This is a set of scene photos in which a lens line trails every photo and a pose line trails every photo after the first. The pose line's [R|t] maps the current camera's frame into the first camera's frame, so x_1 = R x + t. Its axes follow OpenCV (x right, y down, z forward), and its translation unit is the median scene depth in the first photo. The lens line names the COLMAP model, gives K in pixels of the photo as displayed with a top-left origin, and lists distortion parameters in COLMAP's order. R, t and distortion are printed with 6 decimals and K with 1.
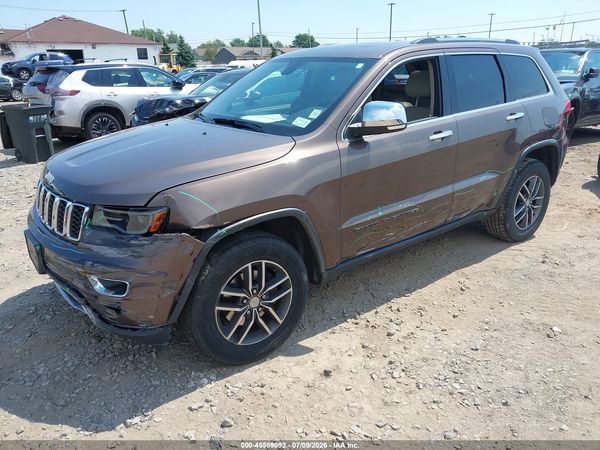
lens RADIAL K [[472.8, 0, 302.3], [0, 472.8, 223.7], [0, 0, 1]] dist [0.028495, -0.023491]
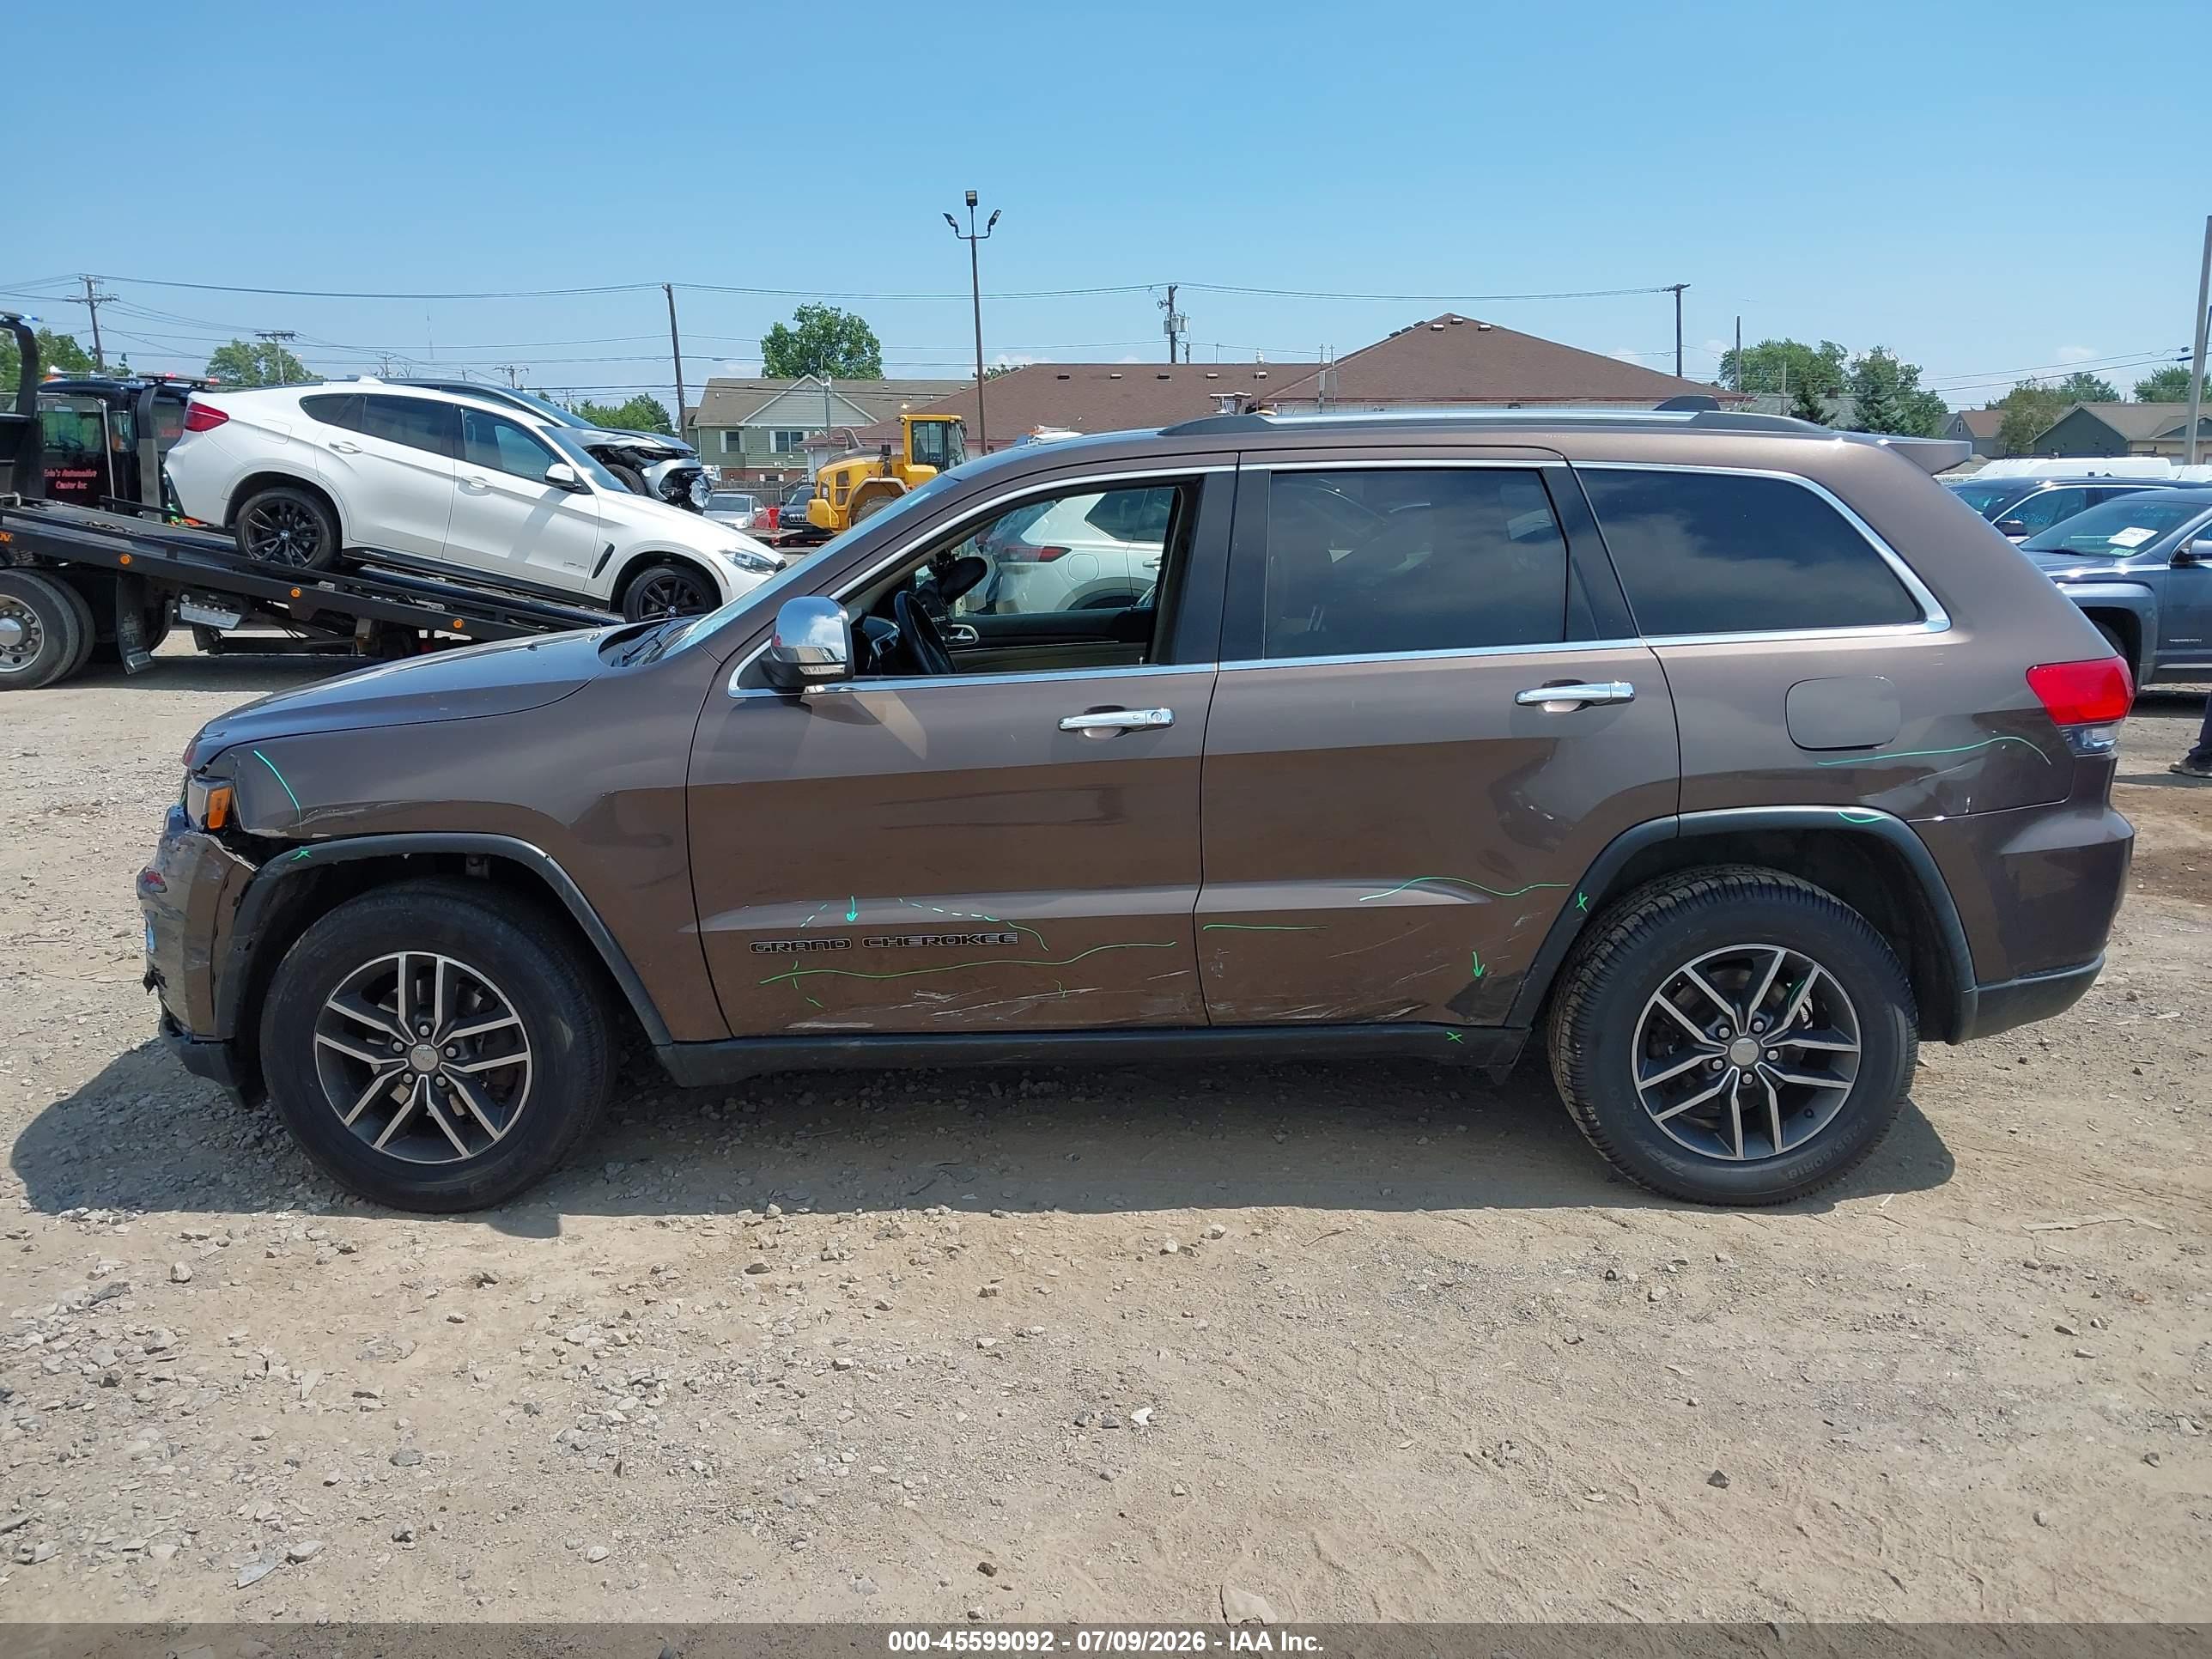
lens RADIAL K [[1831.9, 0, 1106.0], [0, 1831.9, 824.8], [0, 0, 1]] dist [0.016077, -0.017285]
pose [[0.781452, 0.130196, -0.610231, 1.334547], [-0.209427, 0.975984, -0.059958, -0.057176], [0.587769, 0.174653, 0.789952, 0.081126]]
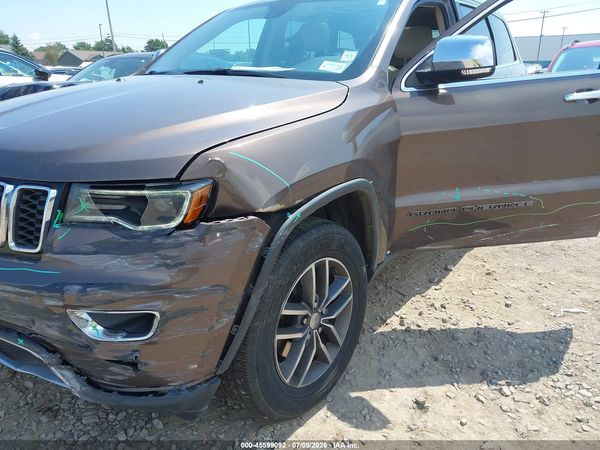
lens RADIAL K [[472.8, 0, 297.9], [0, 472.8, 226.7], [0, 0, 1]] dist [0.028495, -0.023491]
pose [[0.960838, -0.080668, 0.265109, -0.309052], [0.083525, 0.996506, 0.000497, 0.029899], [-0.264222, 0.021666, 0.964218, 0.362019]]
